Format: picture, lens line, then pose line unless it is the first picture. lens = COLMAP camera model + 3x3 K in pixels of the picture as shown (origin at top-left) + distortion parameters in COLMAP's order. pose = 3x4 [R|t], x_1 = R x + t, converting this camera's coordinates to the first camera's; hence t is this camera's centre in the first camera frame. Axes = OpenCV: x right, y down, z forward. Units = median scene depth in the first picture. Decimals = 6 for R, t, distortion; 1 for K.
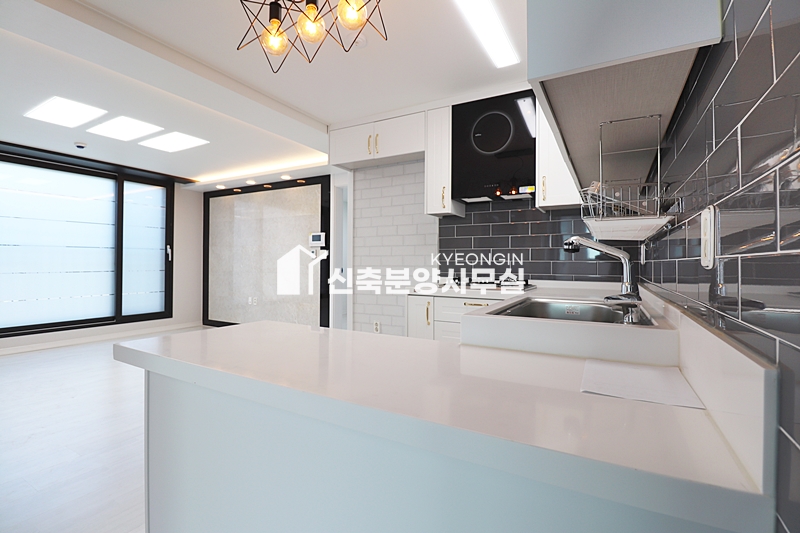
lens RADIAL K [[367.0, 0, 398.3], [0, 367.0, 259.6], [0, 0, 1]] dist [-0.008278, -0.009189]
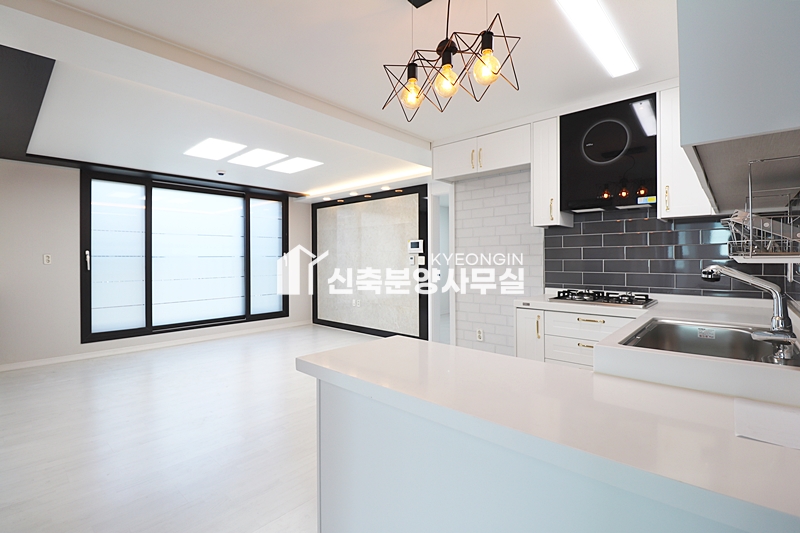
lens RADIAL K [[367.0, 0, 399.0], [0, 367.0, 261.3], [0, 0, 1]] dist [-0.008278, -0.009189]
pose [[0.974424, -0.008289, -0.224564, -0.046320], [0.011172, 0.999871, 0.011571, -0.036478], [0.224439, -0.013784, 0.974391, -0.050125]]
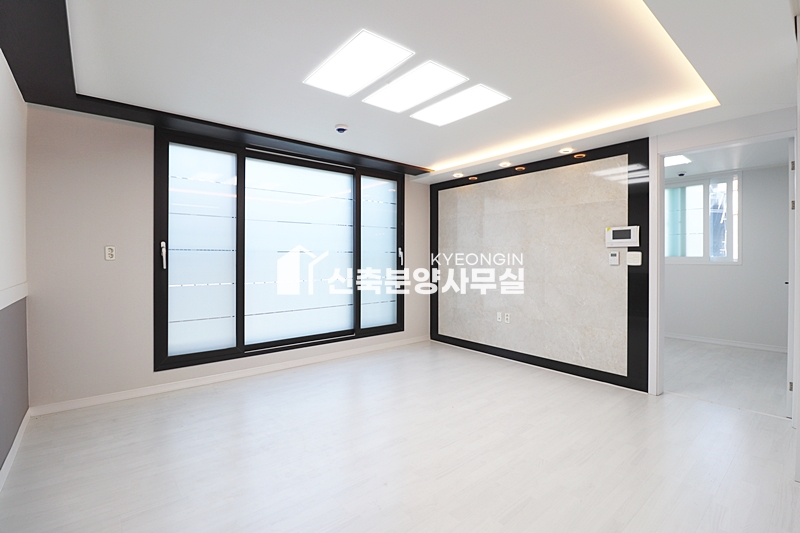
lens RADIAL K [[367.0, 0, 399.7], [0, 367.0, 259.7], [0, 0, 1]] dist [-0.008278, -0.009189]
pose [[0.927871, -0.002279, -0.372895, -0.506327], [0.006319, 0.999934, 0.009613, -0.030993], [0.372848, -0.011276, 0.927824, 0.316559]]
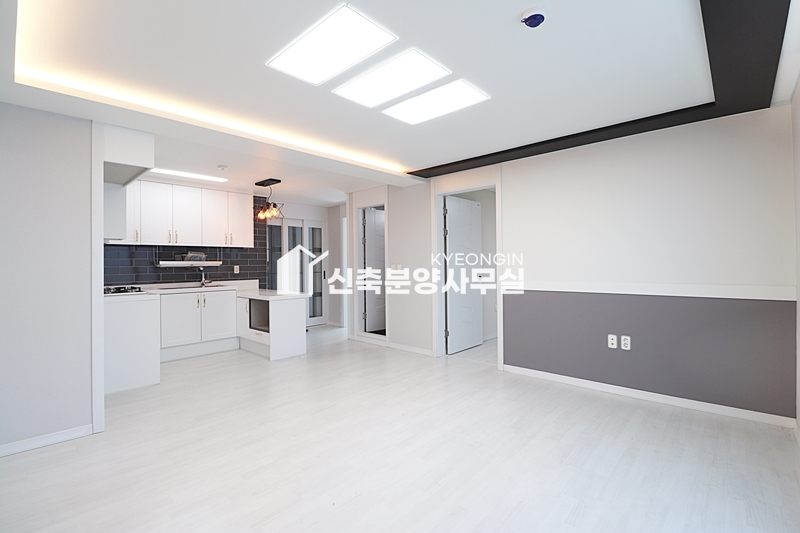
lens RADIAL K [[367.0, 0, 403.5], [0, 367.0, 263.2], [0, 0, 1]] dist [-0.008278, -0.009189]
pose [[-0.973112, 0.009039, 0.230154, -0.937009], [0.008305, 0.999957, -0.004159, -0.023415], [-0.230181, -0.002135, -0.973145, 1.652801]]
